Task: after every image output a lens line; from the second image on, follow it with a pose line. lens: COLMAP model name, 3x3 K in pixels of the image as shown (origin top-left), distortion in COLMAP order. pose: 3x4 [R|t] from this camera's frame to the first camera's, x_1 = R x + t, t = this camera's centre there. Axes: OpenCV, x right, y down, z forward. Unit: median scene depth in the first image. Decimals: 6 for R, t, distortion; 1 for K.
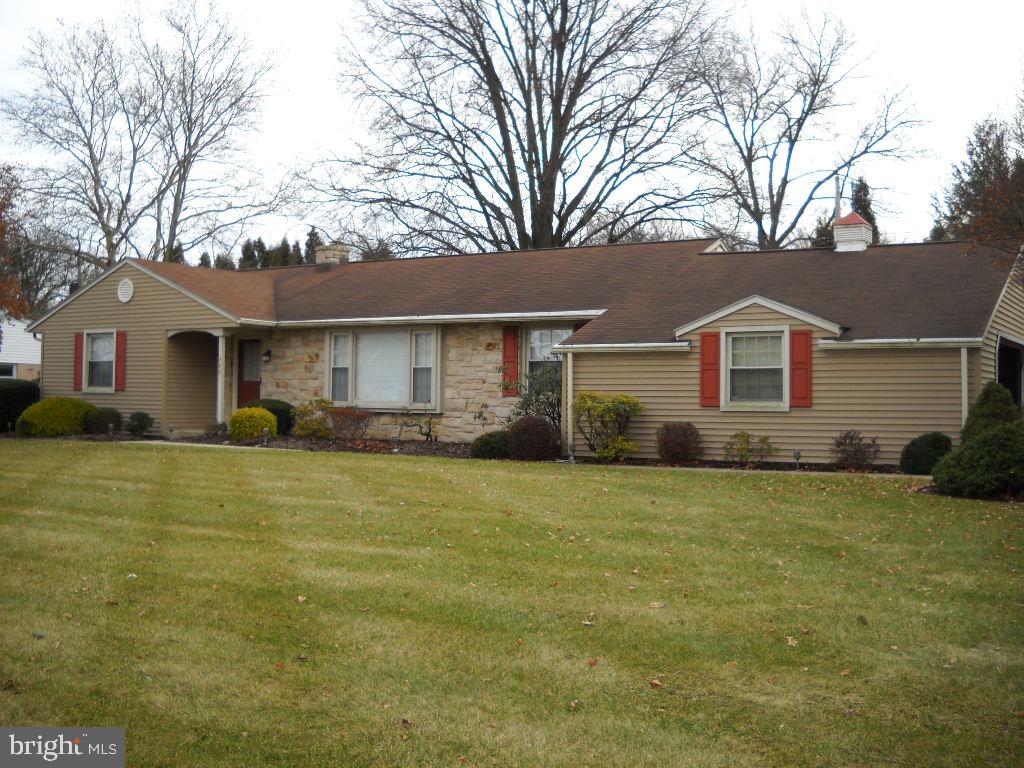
lens RADIAL K [[1164.5, 0, 518.0], [0, 1164.5, 355.3], [0, 0, 1]] dist [-0.267575, 0.260211]
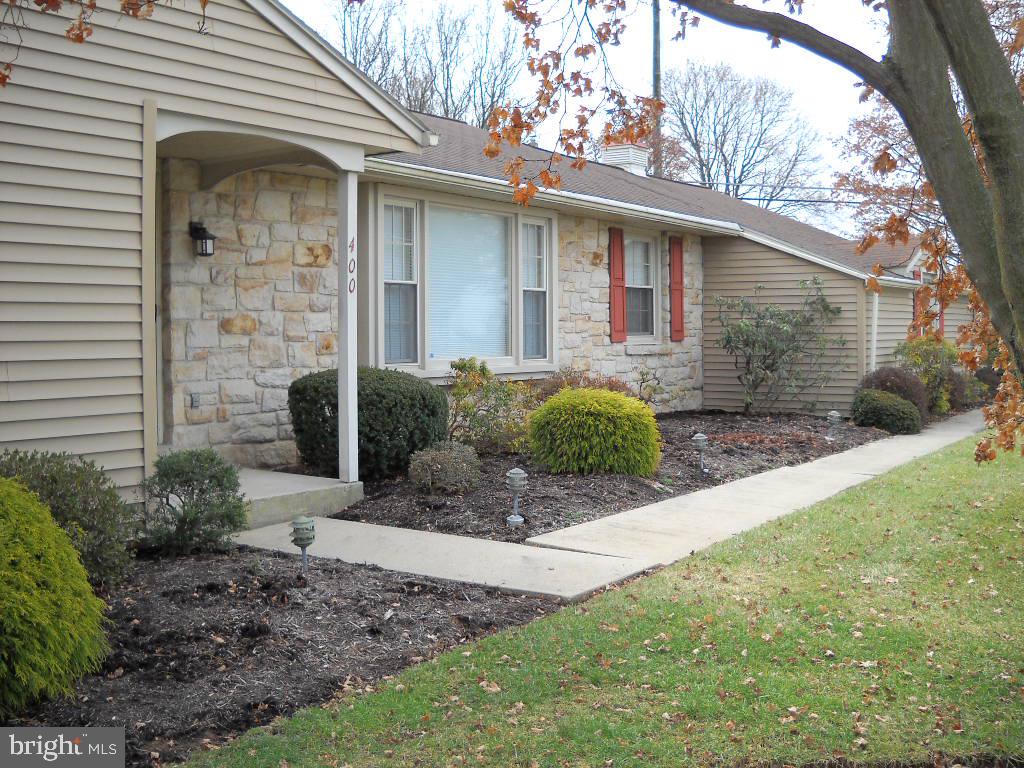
lens RADIAL K [[1164.5, 0, 518.0], [0, 1164.5, 355.3], [0, 0, 1]] dist [-0.267575, 0.260211]
pose [[0.044629, -0.032661, 0.998470, -0.555706], [-0.032728, 0.998881, 0.034137, 0.020281], [-0.998467, -0.034201, 0.043510, 0.915297]]
